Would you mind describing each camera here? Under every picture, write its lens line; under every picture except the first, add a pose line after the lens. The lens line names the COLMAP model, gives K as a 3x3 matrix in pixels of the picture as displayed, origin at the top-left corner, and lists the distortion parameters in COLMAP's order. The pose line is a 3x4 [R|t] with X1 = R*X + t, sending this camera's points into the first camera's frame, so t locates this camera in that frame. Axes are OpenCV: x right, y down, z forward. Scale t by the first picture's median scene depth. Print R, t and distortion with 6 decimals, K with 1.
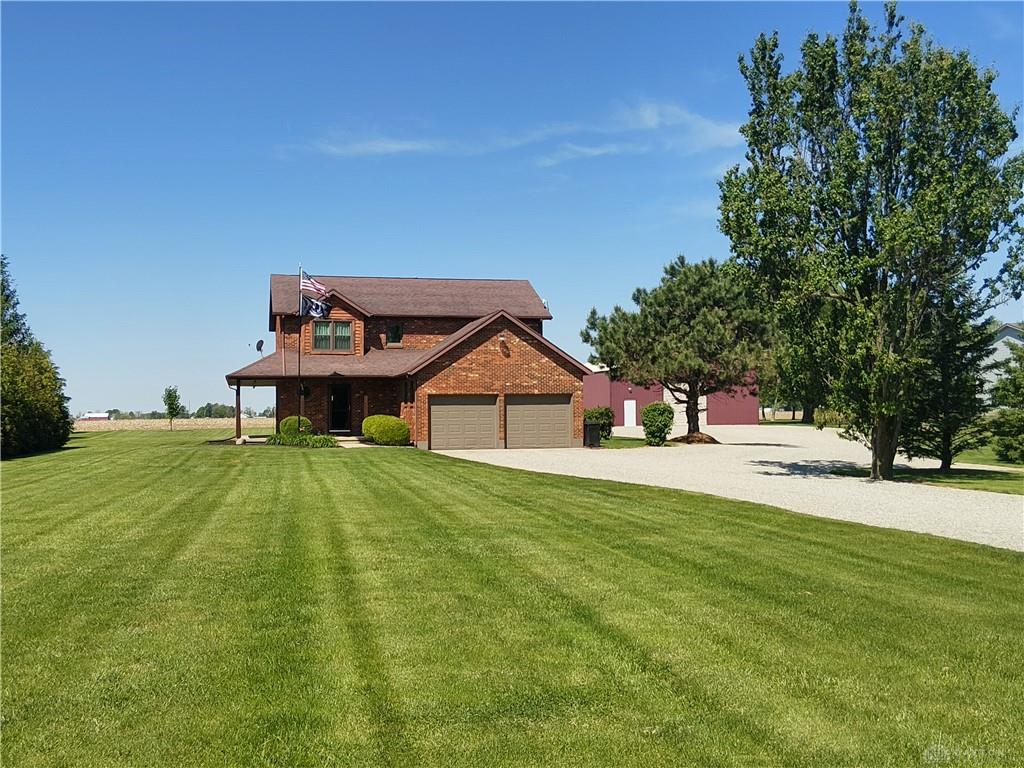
lens RADIAL K [[993.8, 0, 512.0], [0, 993.8, 384.0], [0, 0, 1]] dist [0.014045, 0.005093]
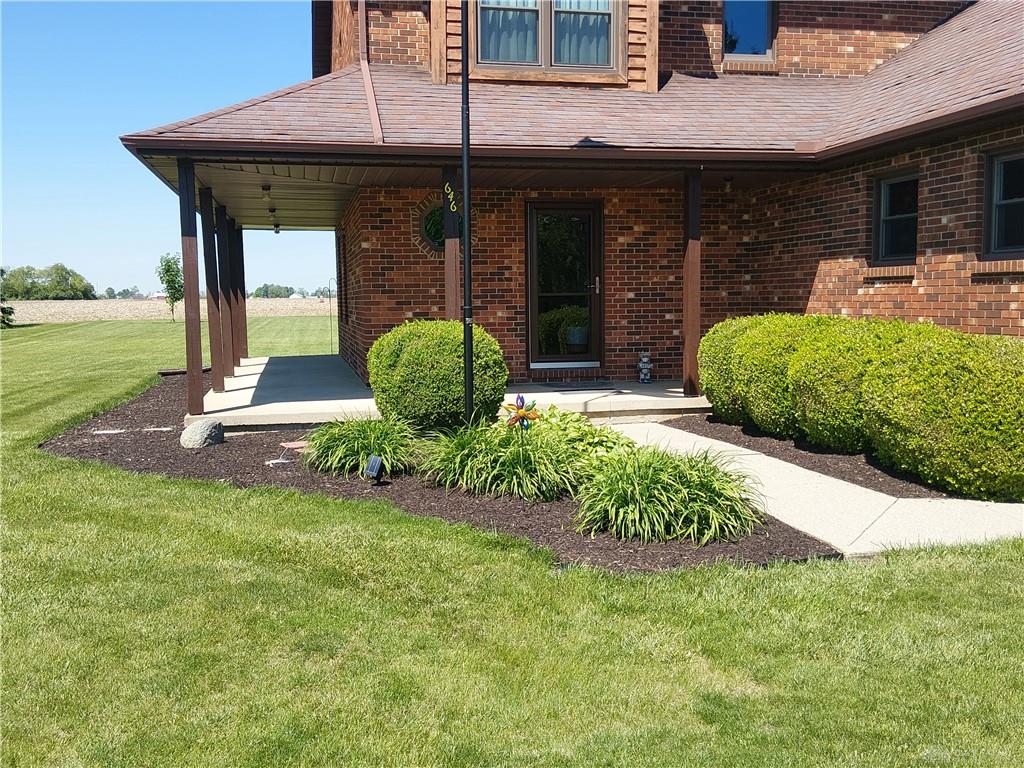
lens RADIAL K [[993.8, 0, 512.0], [0, 993.8, 384.0], [0, 0, 1]] dist [0.014045, 0.005093]
pose [[0.998477, 0.002317, -0.055122, -0.173143], [0.004372, 0.992654, 0.120910, 0.017798], [0.054998, -0.120967, 0.991132, 0.716334]]
